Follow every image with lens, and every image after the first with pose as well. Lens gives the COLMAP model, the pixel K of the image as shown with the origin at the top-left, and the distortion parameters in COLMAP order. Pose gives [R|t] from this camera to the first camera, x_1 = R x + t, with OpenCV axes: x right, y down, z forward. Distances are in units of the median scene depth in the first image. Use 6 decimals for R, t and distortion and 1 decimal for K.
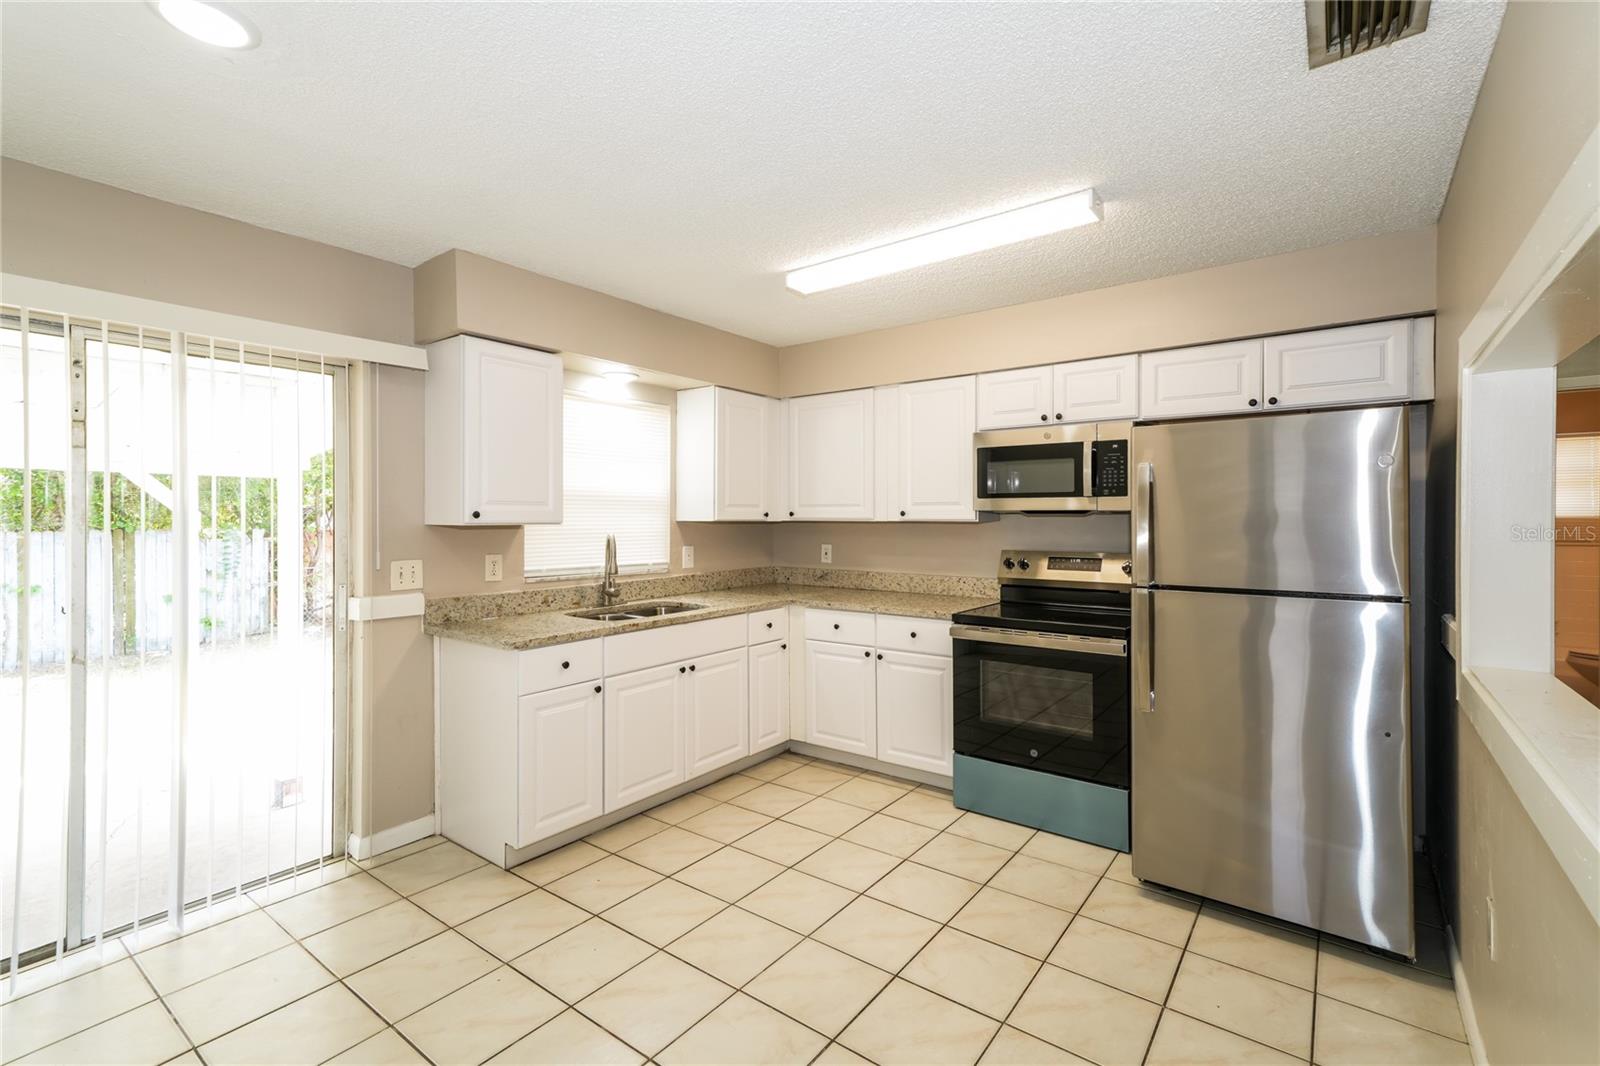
lens RADIAL K [[721.5, 0, 800.0], [0, 721.5, 533.0], [0, 0, 1]] dist [0.000388, 0.000259]
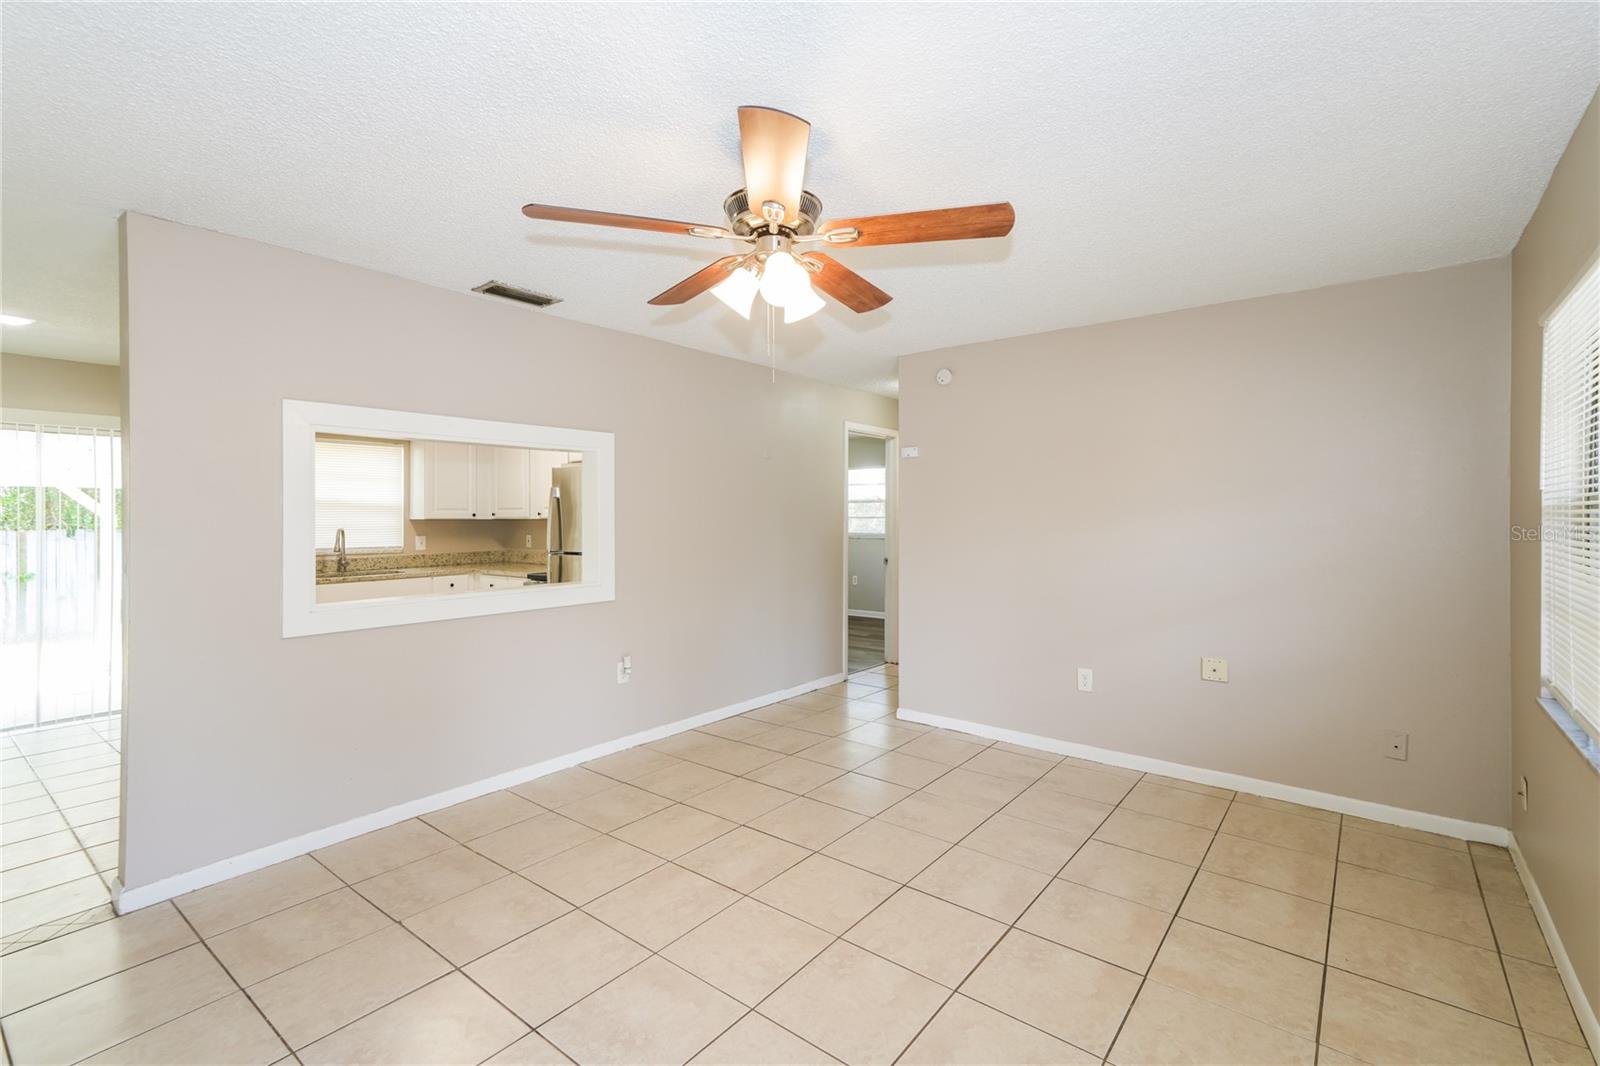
lens RADIAL K [[718.8, 0, 807.7], [0, 718.8, 525.9], [0, 0, 1]] dist [0.002826, 0.000510]
pose [[0.999883, 0.000895, -0.015275, 0.787644], [-0.001055, 0.999945, -0.010480, 0.014362], [0.015265, 0.010494, 0.999828, -0.577992]]
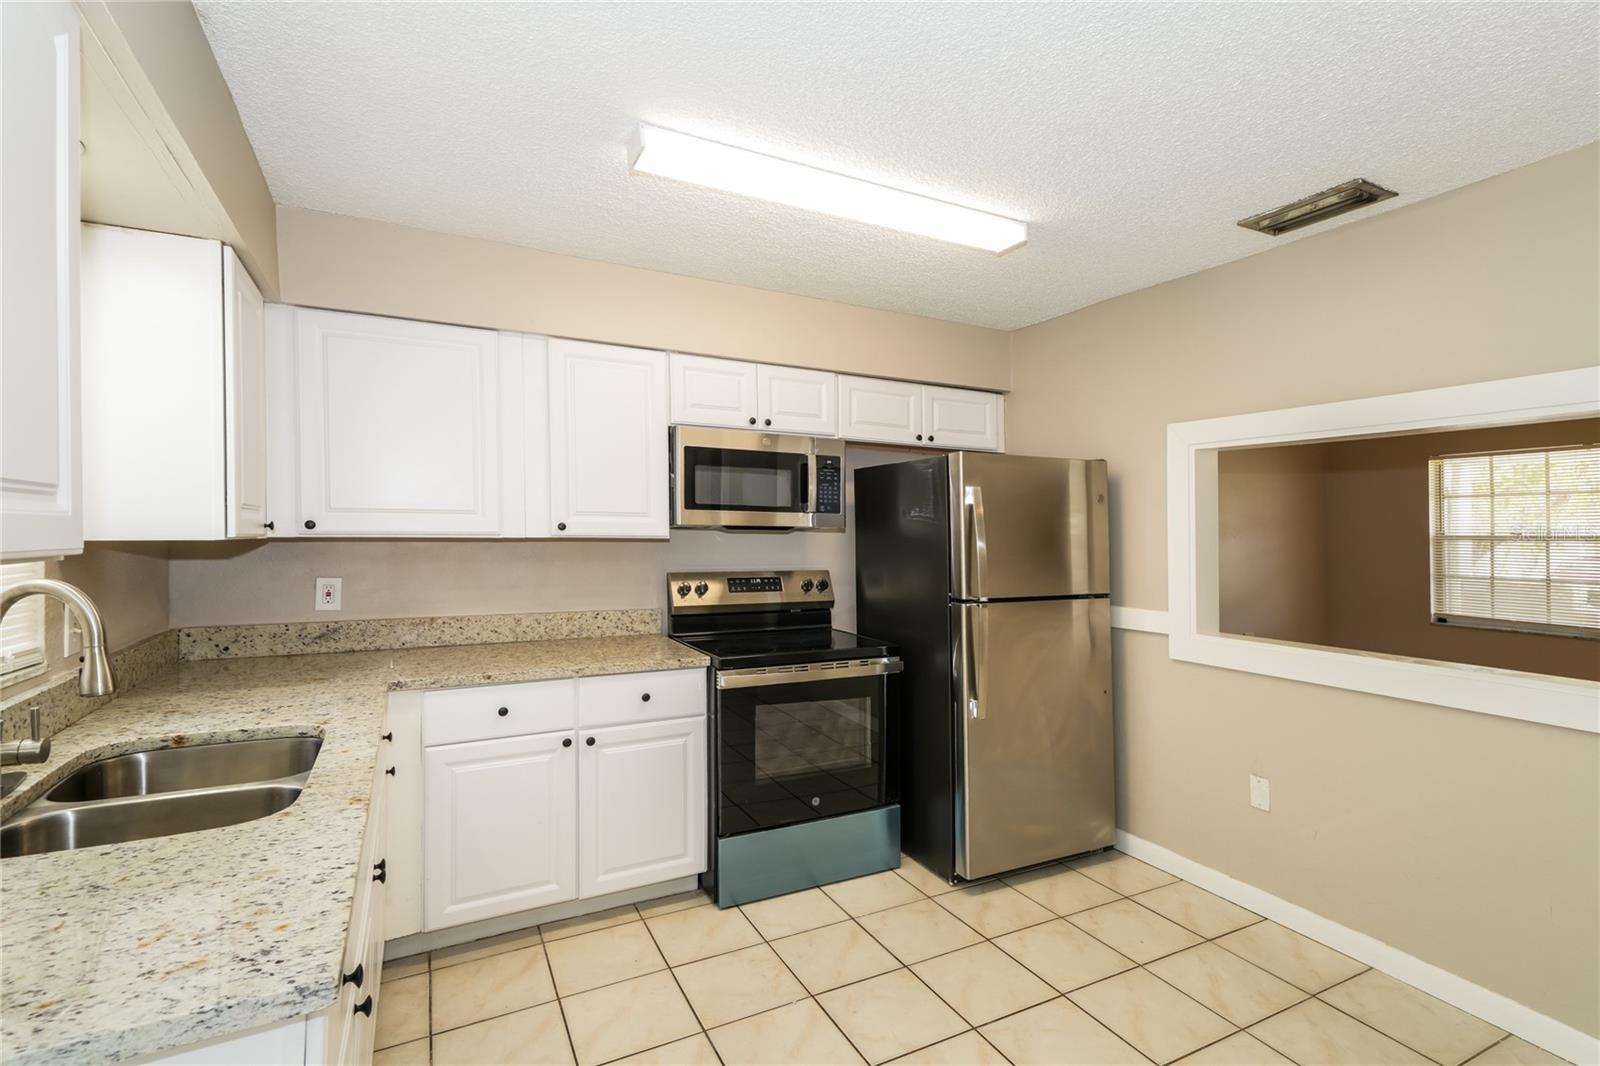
lens RADIAL K [[750.4, 0, 827.3], [0, 750.4, 526.7], [0, 0, 1]] dist [0.016737, 0.000352]
pose [[0.419714, 0.009062, 0.907611, -0.433581], [0.008645, 0.999865, -0.013981, -0.016011], [-0.907615, 0.013714, 0.419579, 0.504260]]
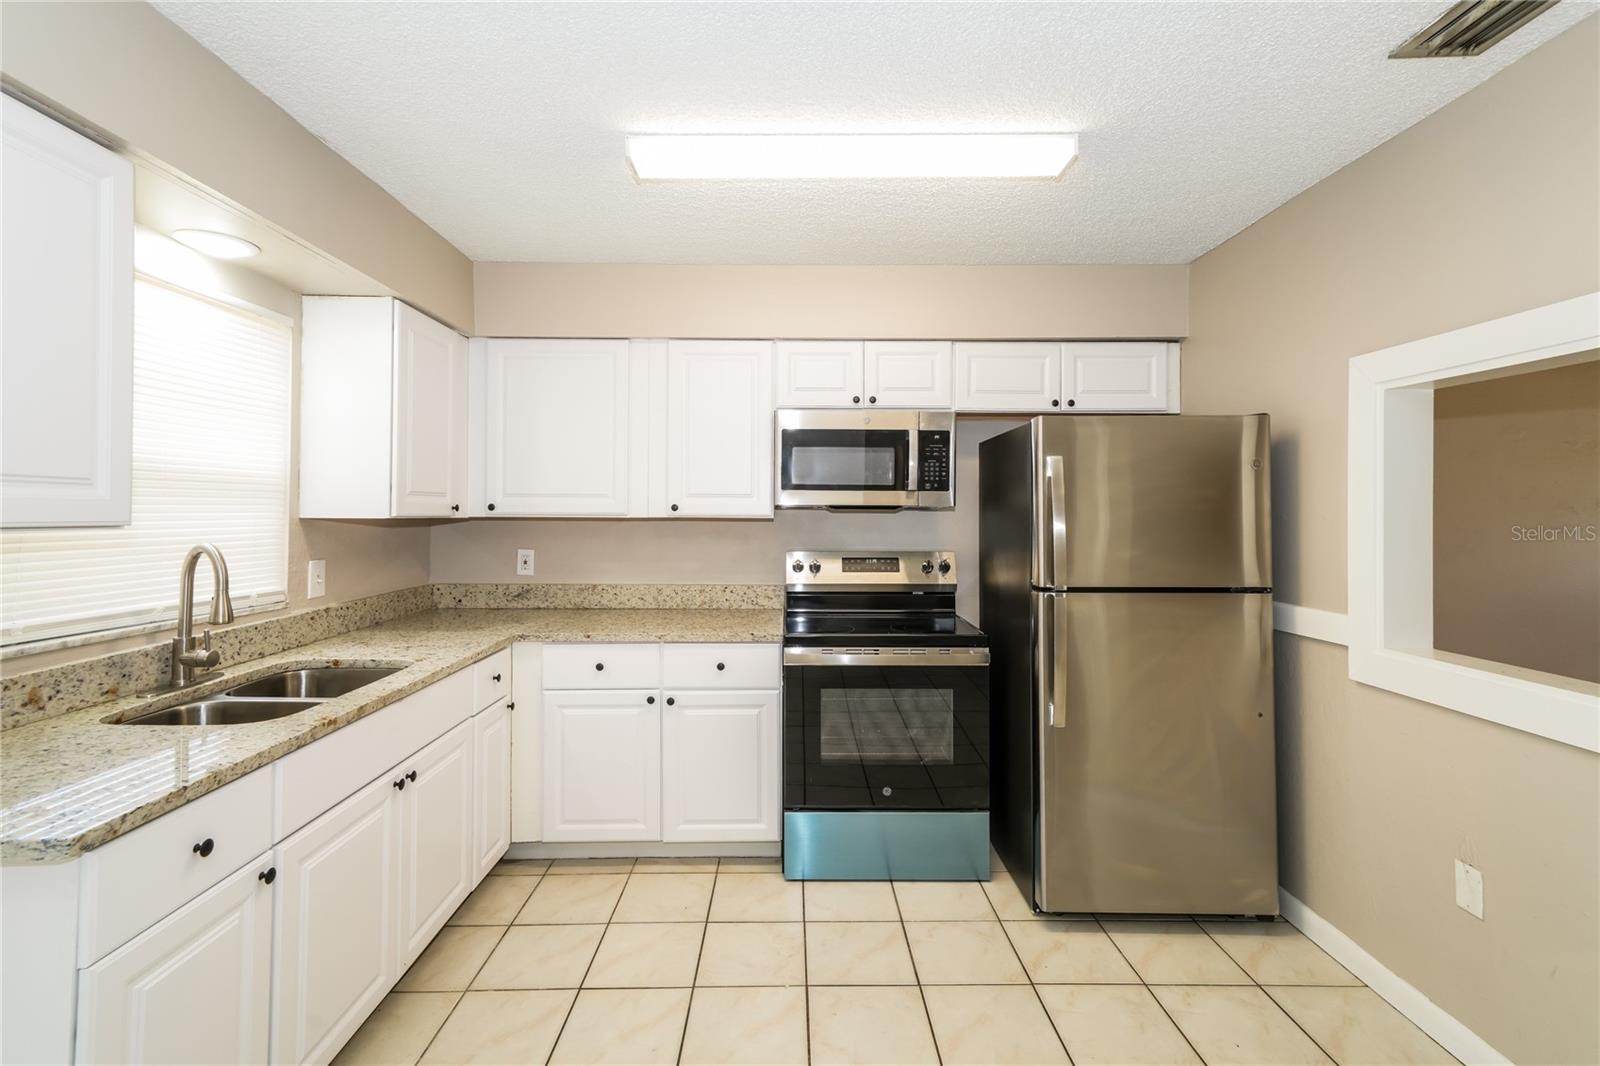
lens RADIAL K [[730.1, 0, 800.5], [0, 730.1, 514.3], [0, 0, 1]] dist [0.012565, -0.000135]
pose [[0.788797, 0.000056, 0.614654, -0.244763], [0.009277, 0.999885, -0.011998, -0.009938], [-0.614584, 0.015166, 0.788705, 0.323476]]
